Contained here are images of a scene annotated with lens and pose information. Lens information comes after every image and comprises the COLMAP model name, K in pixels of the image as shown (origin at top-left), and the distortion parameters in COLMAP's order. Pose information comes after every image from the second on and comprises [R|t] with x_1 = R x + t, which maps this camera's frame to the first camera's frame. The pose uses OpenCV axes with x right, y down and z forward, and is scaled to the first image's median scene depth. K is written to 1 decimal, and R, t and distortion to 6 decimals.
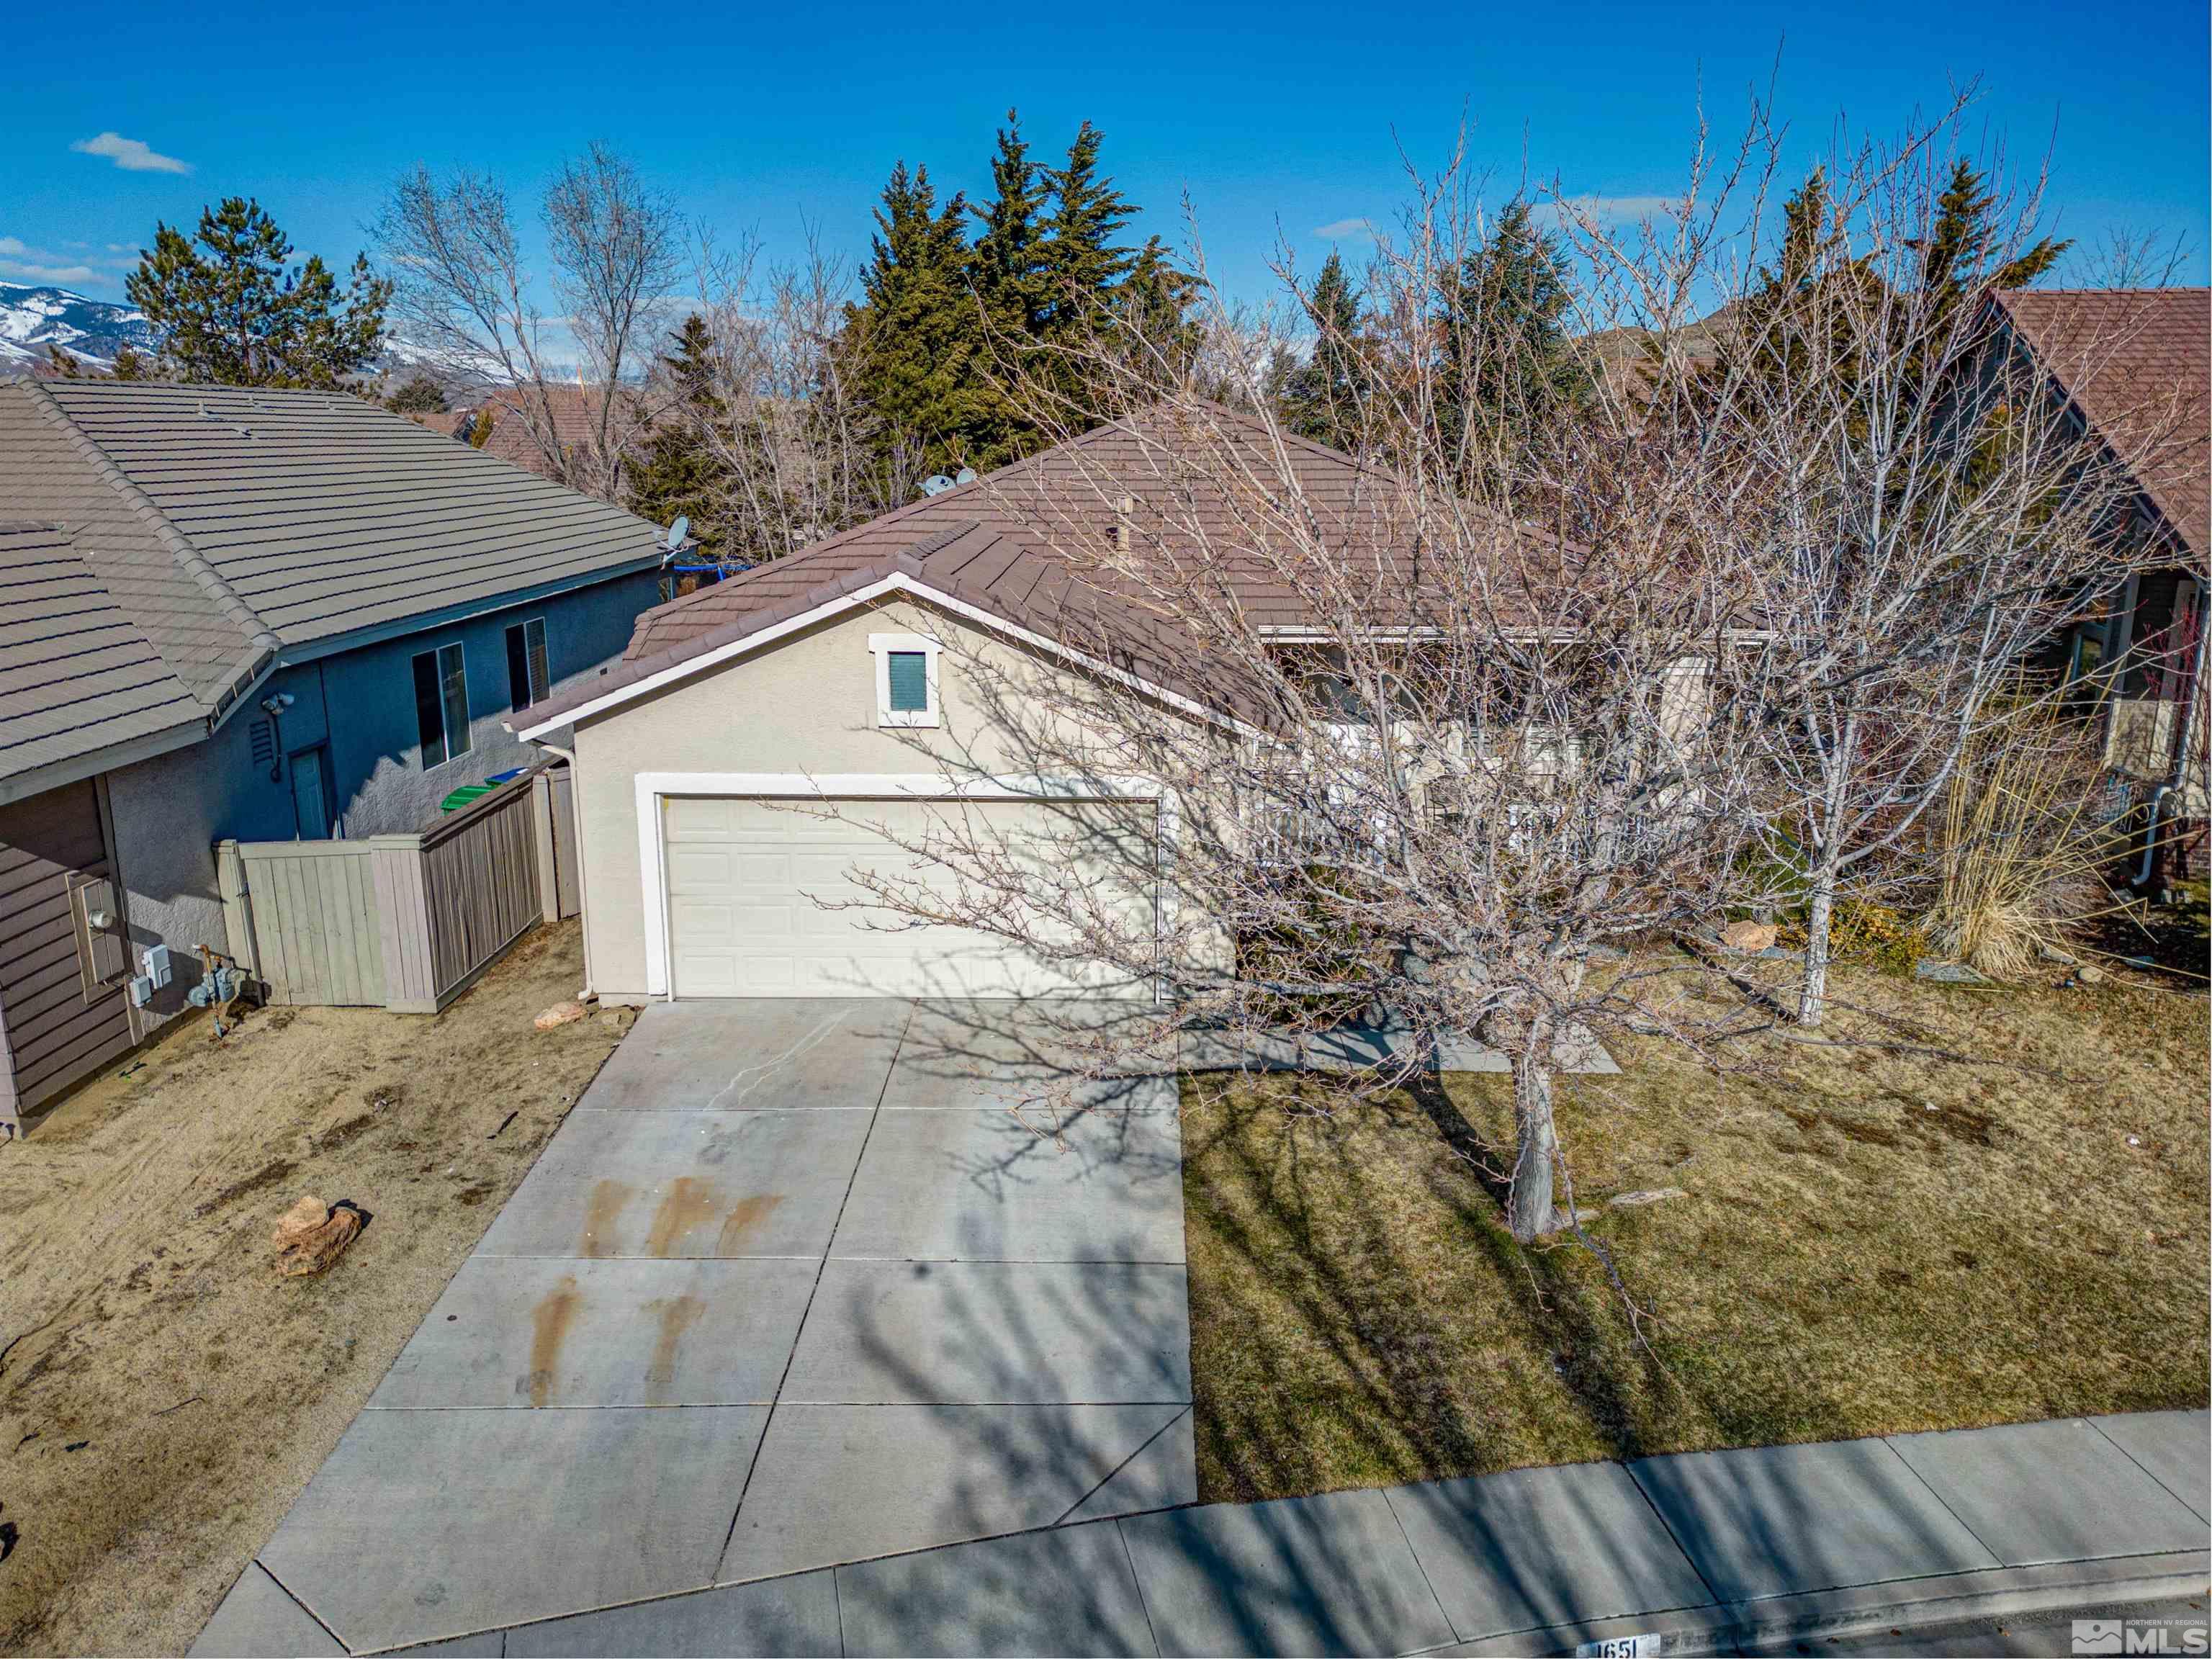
lens RADIAL K [[1537.3, 0, 1114.0], [0, 1537.3, 822.4], [0, 0, 1]] dist [0.081984, -0.079235]
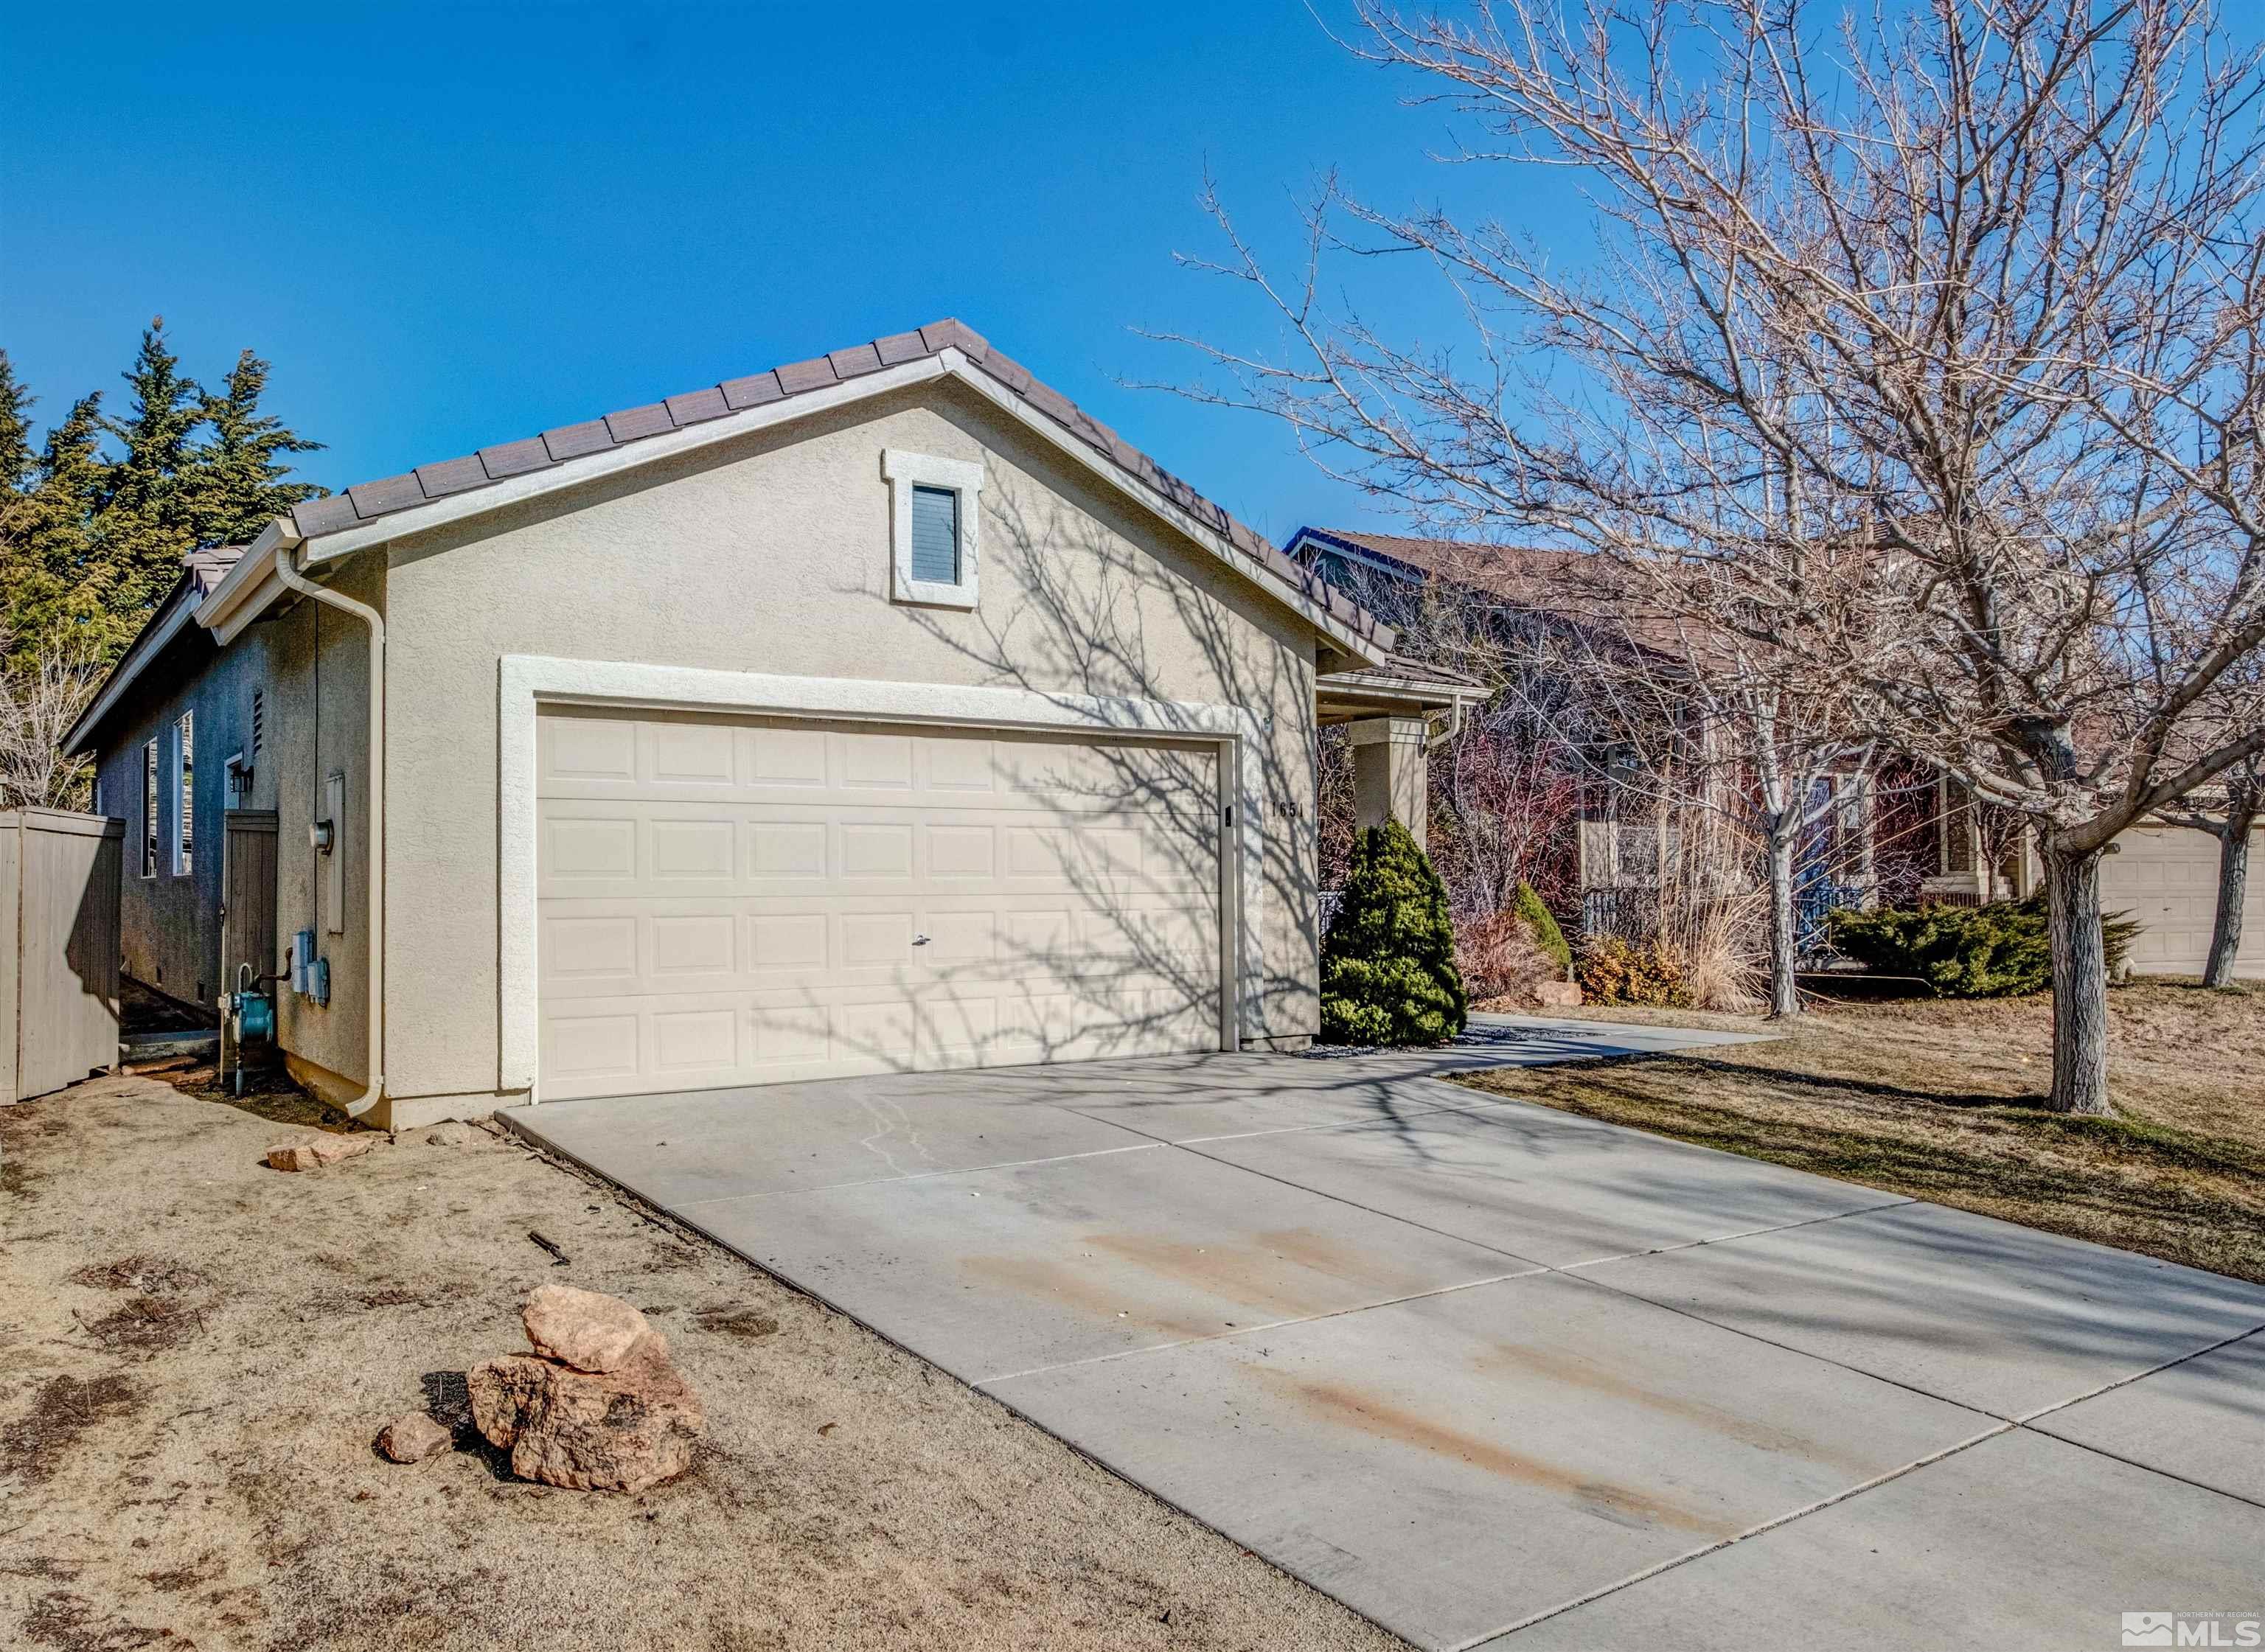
lens RADIAL K [[1587.6, 0, 947.0], [0, 1587.6, 840.5], [0, 0, 1]] dist [-0.002063, -0.000285]
pose [[0.840858, 0.003710, 0.541244, -0.490152], [0.142673, 0.963091, -0.228253, 0.183900], [-0.522114, 0.269150, 0.809293, 0.501513]]
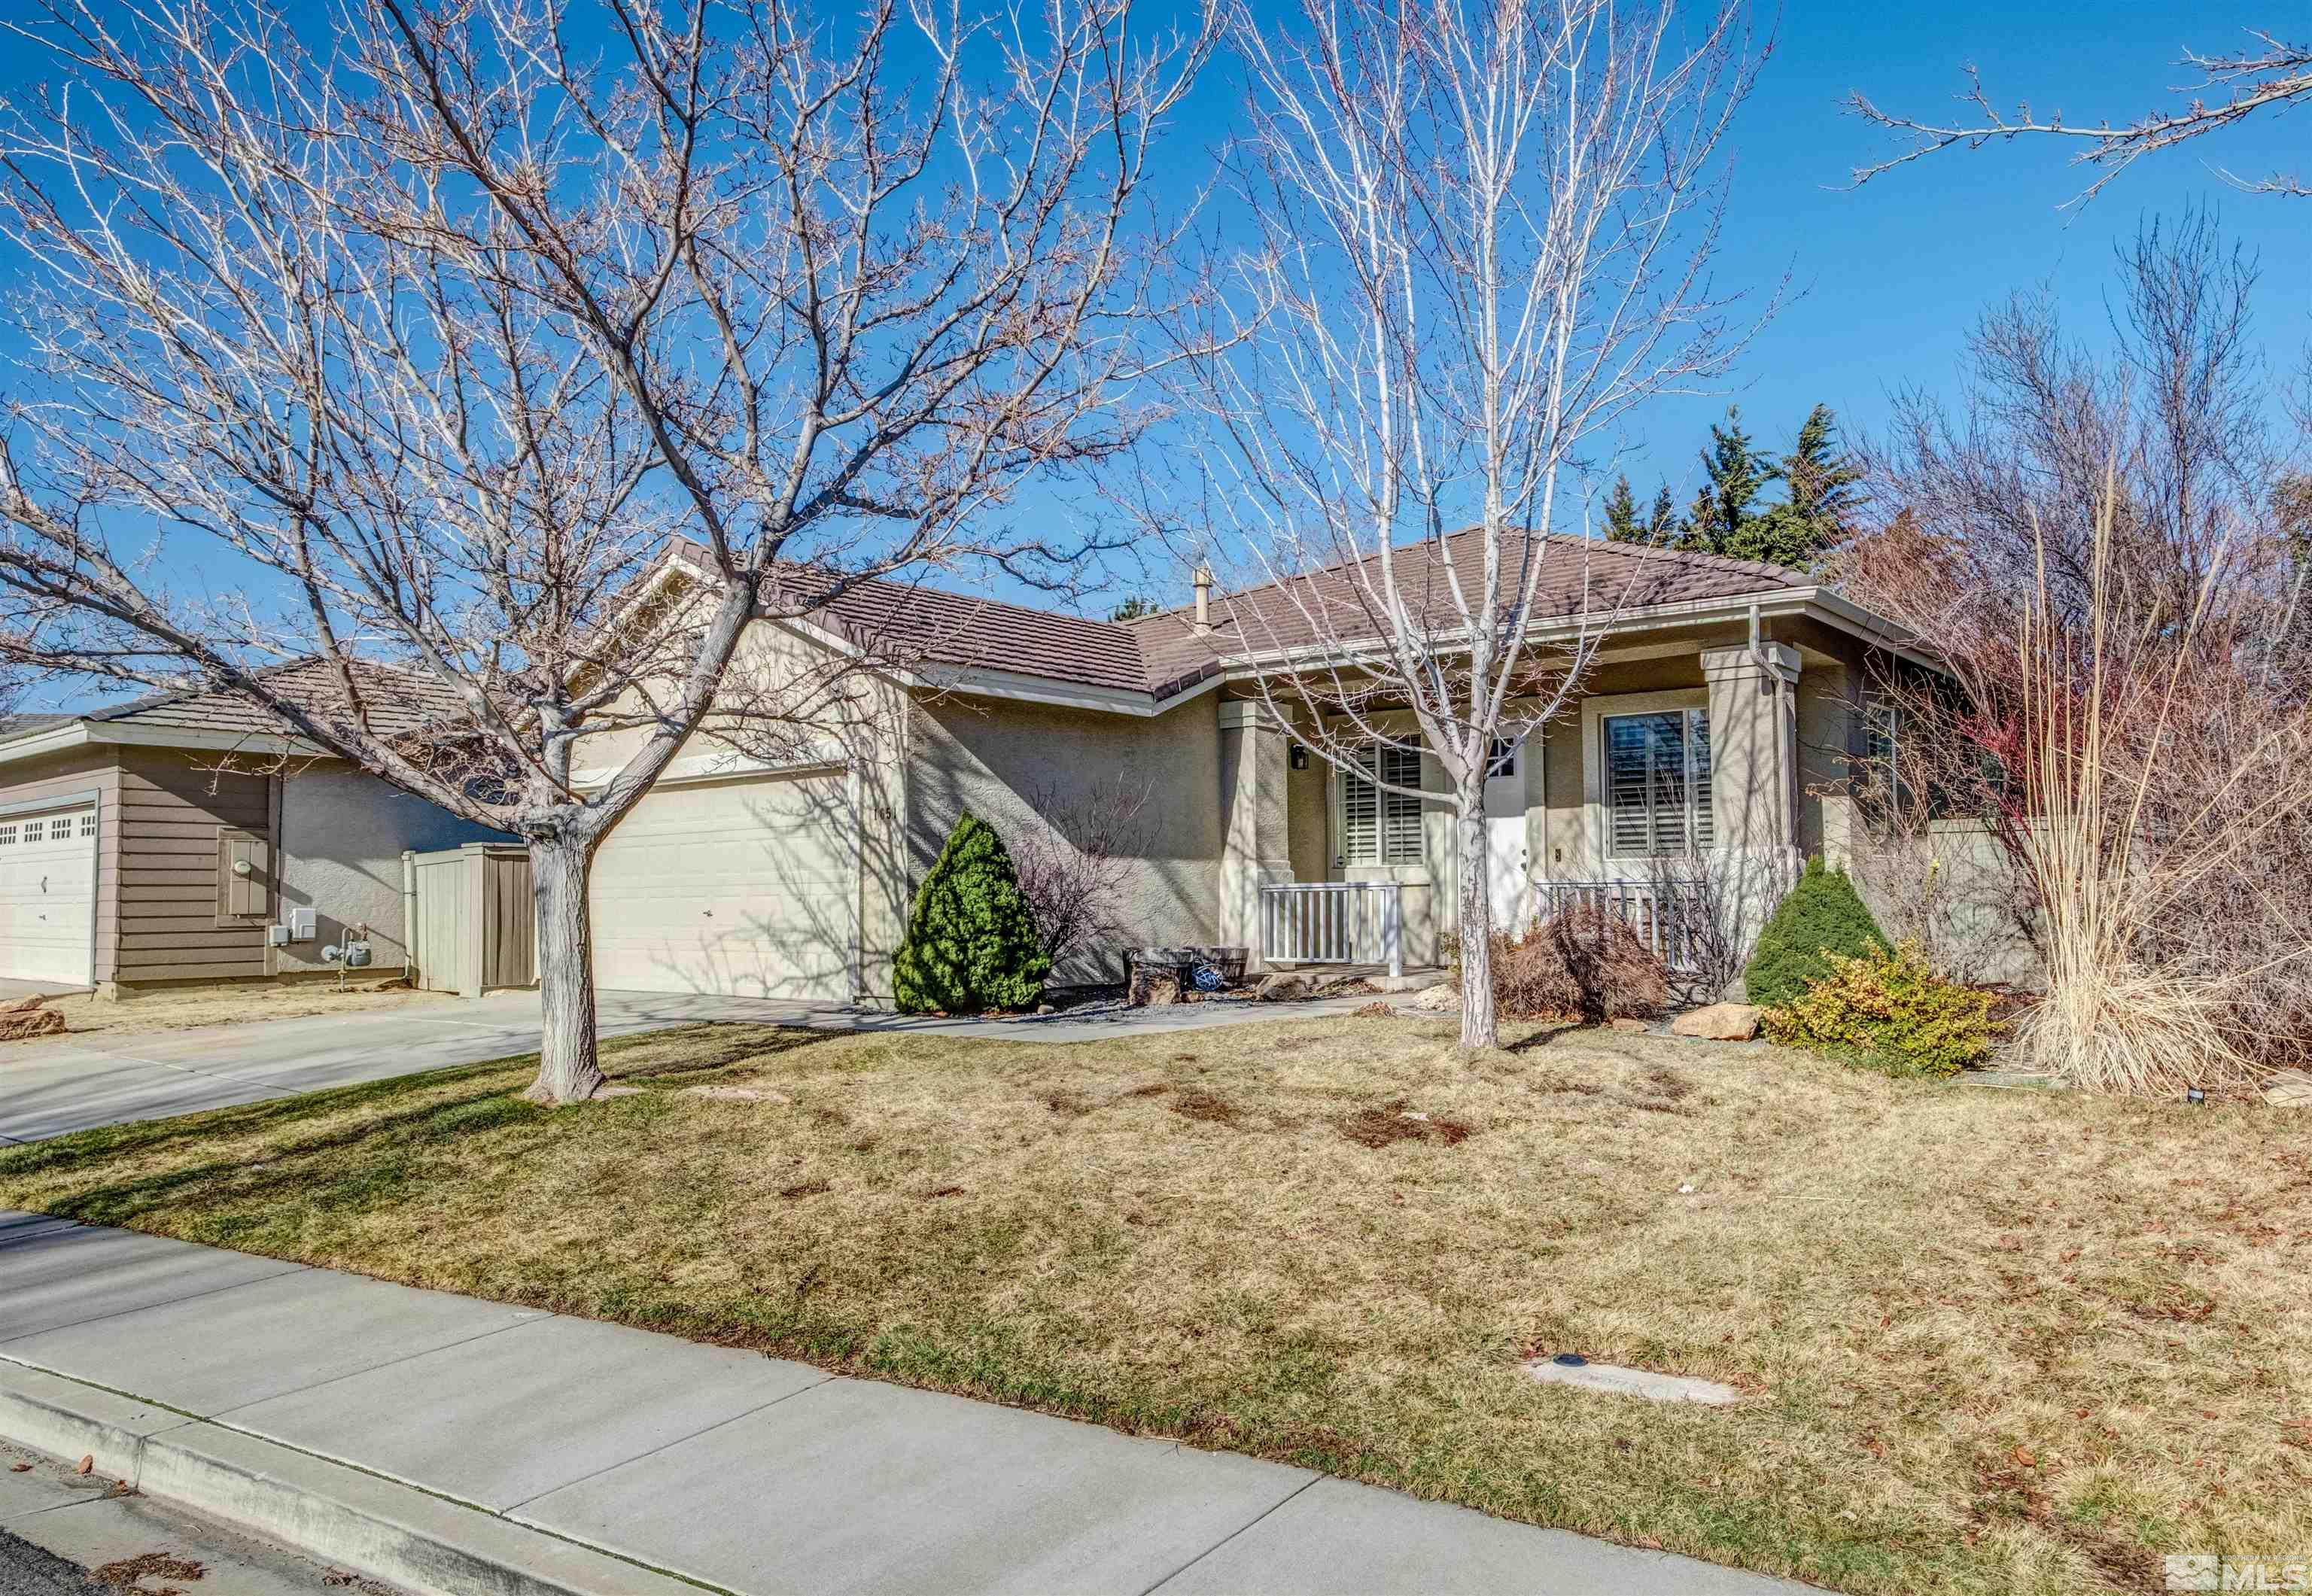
lens RADIAL K [[1510.7, 0, 1252.0], [0, 1510.7, 843.0], [0, 0, 1]] dist [-0.001779, 0.000540]
pose [[0.792879, -0.038553, -0.608158, 0.784104], [-0.134543, 0.962293, -0.236412, 0.216843], [0.594341, 0.269270, 0.757795, 0.486411]]
